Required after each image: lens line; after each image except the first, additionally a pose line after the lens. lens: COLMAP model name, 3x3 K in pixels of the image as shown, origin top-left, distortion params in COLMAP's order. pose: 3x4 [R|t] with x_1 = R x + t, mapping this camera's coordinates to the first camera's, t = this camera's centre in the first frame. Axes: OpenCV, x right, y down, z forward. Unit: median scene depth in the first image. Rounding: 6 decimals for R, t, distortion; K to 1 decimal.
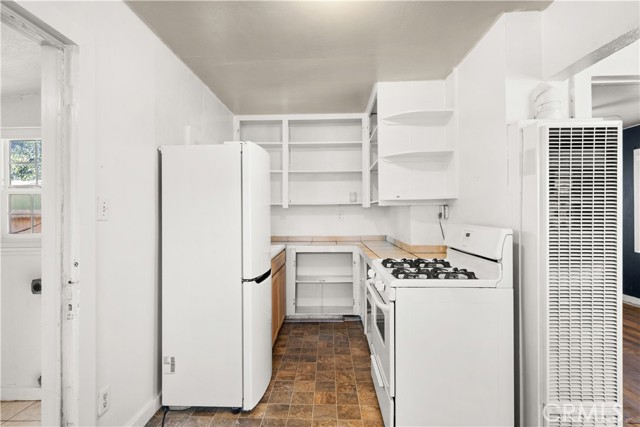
lens RADIAL K [[324.2, 0, 320.0], [0, 324.2, 211.3], [0, 0, 1]] dist [0.002034, 0.000838]
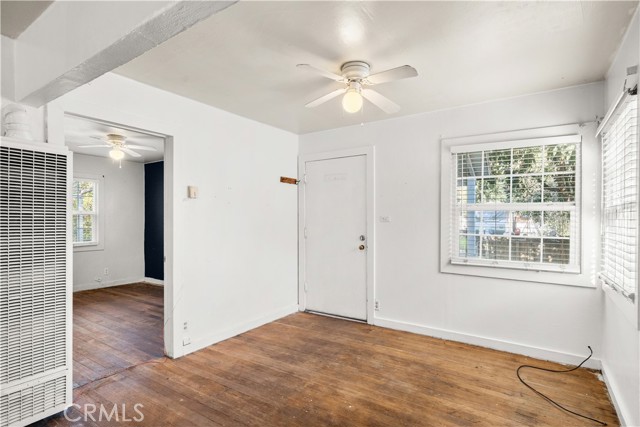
lens RADIAL K [[324.2, 0, 317.4], [0, 324.2, 222.7], [0, 0, 1]] dist [0.002034, 0.000838]
pose [[0.538633, -0.002349, 0.842537, 0.201556], [-0.000171, 0.999996, 0.002897, 0.004398], [-0.842540, -0.001704, 0.538631, -0.313856]]
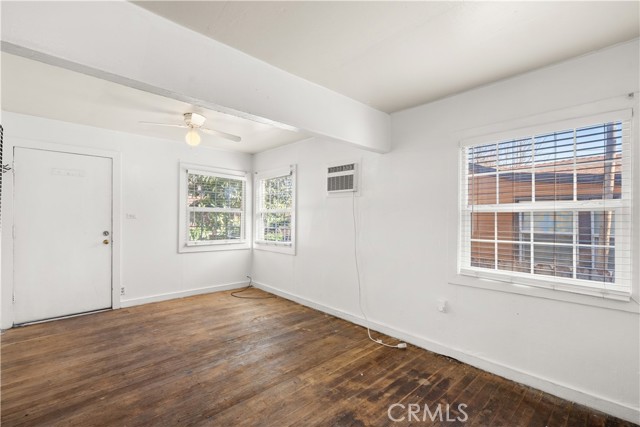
lens RADIAL K [[294.4, 0, 313.9], [0, 294.4, 215.7], [0, 0, 1]] dist [-0.000936, 0.000582]
pose [[-0.701547, 0.003265, 0.712616, -0.189437], [-0.000938, 0.999984, -0.005505, -0.001855], [-0.712622, -0.004531, -0.701533, 0.541196]]
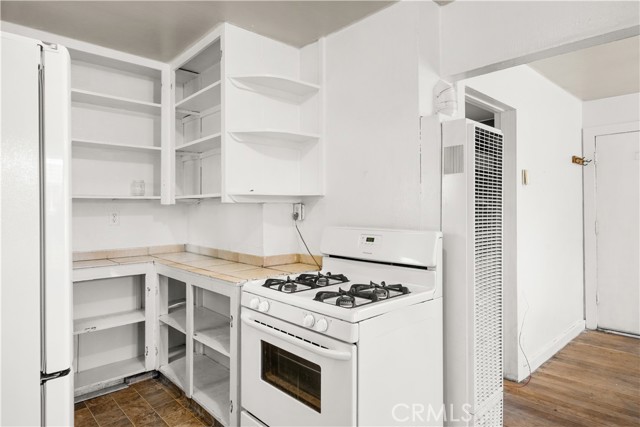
lens RADIAL K [[376.6, 0, 315.1], [0, 376.6, 207.3], [0, 0, 1]] dist [0.004507, 0.001539]
pose [[0.713268, 0.008643, 0.700838, -0.245202], [-0.004253, 0.999959, -0.008003, -0.001632], [-0.700878, 0.002728, 0.713276, 0.303940]]
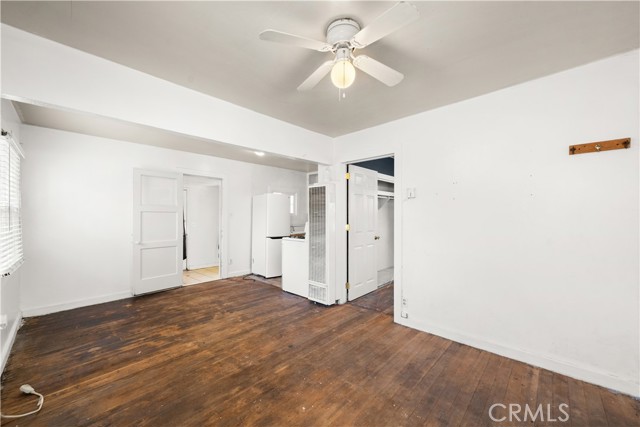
lens RADIAL K [[248.0, 0, 310.4], [0, 248.0, 214.7], [0, 0, 1]] dist [0.000072, -0.000078]
pose [[0.736900, 0.001076, -0.676001, 1.283170], [-0.006307, 0.999966, -0.005284, -0.000109], [0.675972, 0.008158, 0.736882, -0.379451]]
